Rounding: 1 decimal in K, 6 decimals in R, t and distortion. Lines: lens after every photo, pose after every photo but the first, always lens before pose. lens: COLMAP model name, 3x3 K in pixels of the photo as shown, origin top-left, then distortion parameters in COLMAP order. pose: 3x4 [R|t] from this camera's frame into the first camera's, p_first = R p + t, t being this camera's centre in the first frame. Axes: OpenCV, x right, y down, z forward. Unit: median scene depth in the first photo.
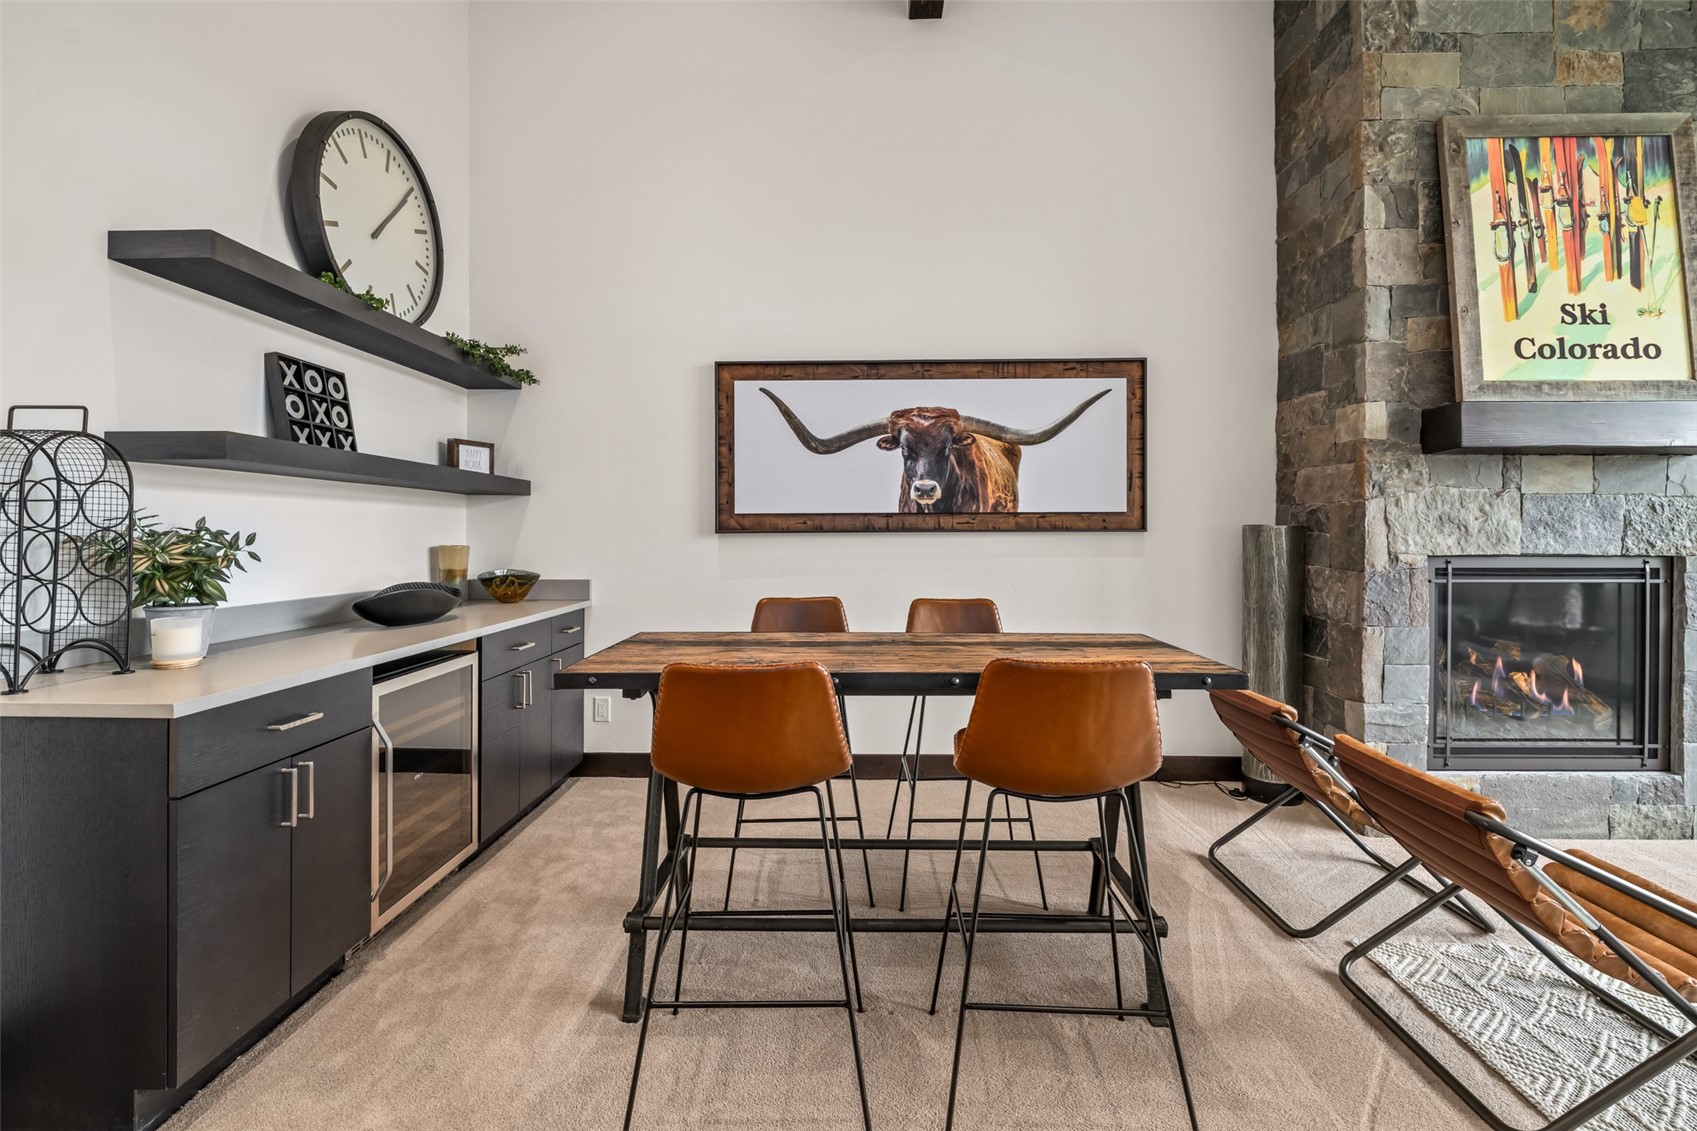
lens RADIAL K [[757.9, 0, 843.6], [0, 757.9, 529.8], [0, 0, 1]] dist [-0.005568, 0.000458]
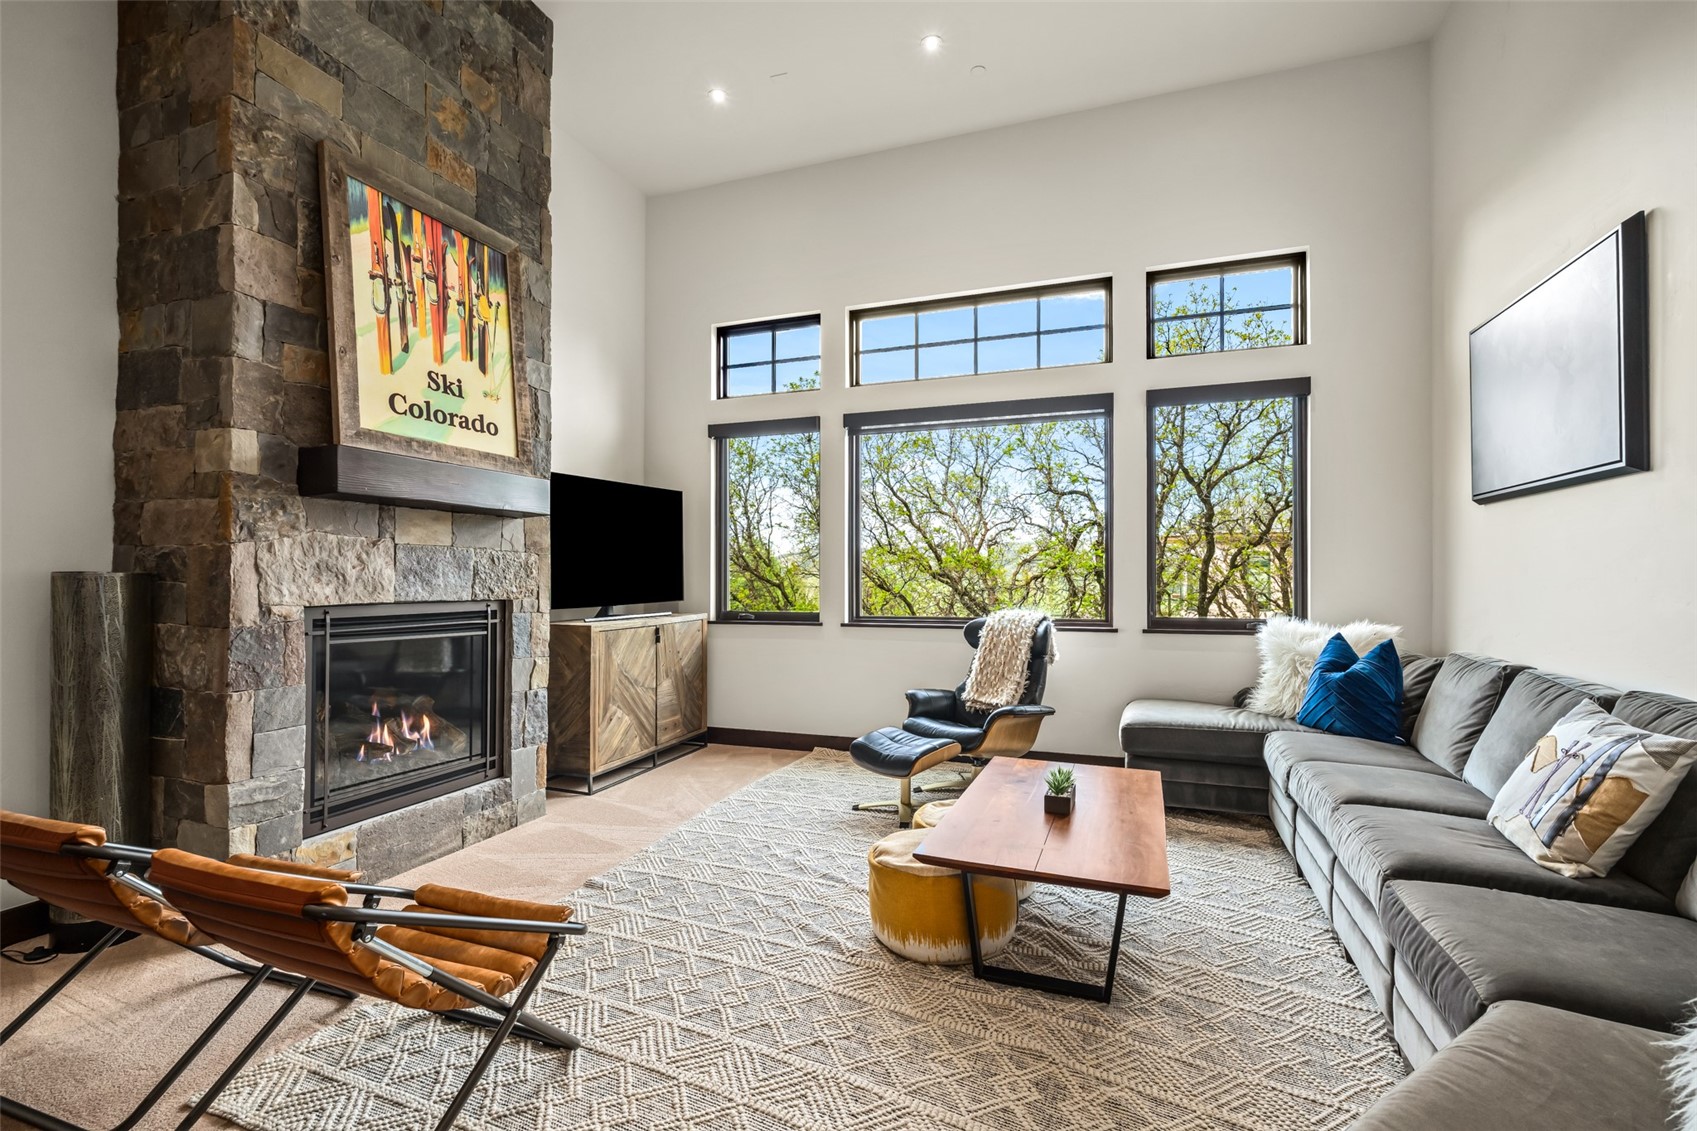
lens RADIAL K [[757.9, 0, 848.8], [0, 757.9, 569.9], [0, 0, 1]] dist [-0.005568, 0.000458]
pose [[0.321976, 0.009728, 0.946698, 0.115917], [-0.001479, 0.999951, -0.009772, -0.002478], [-0.946747, 0.001746, 0.321975, 0.075398]]
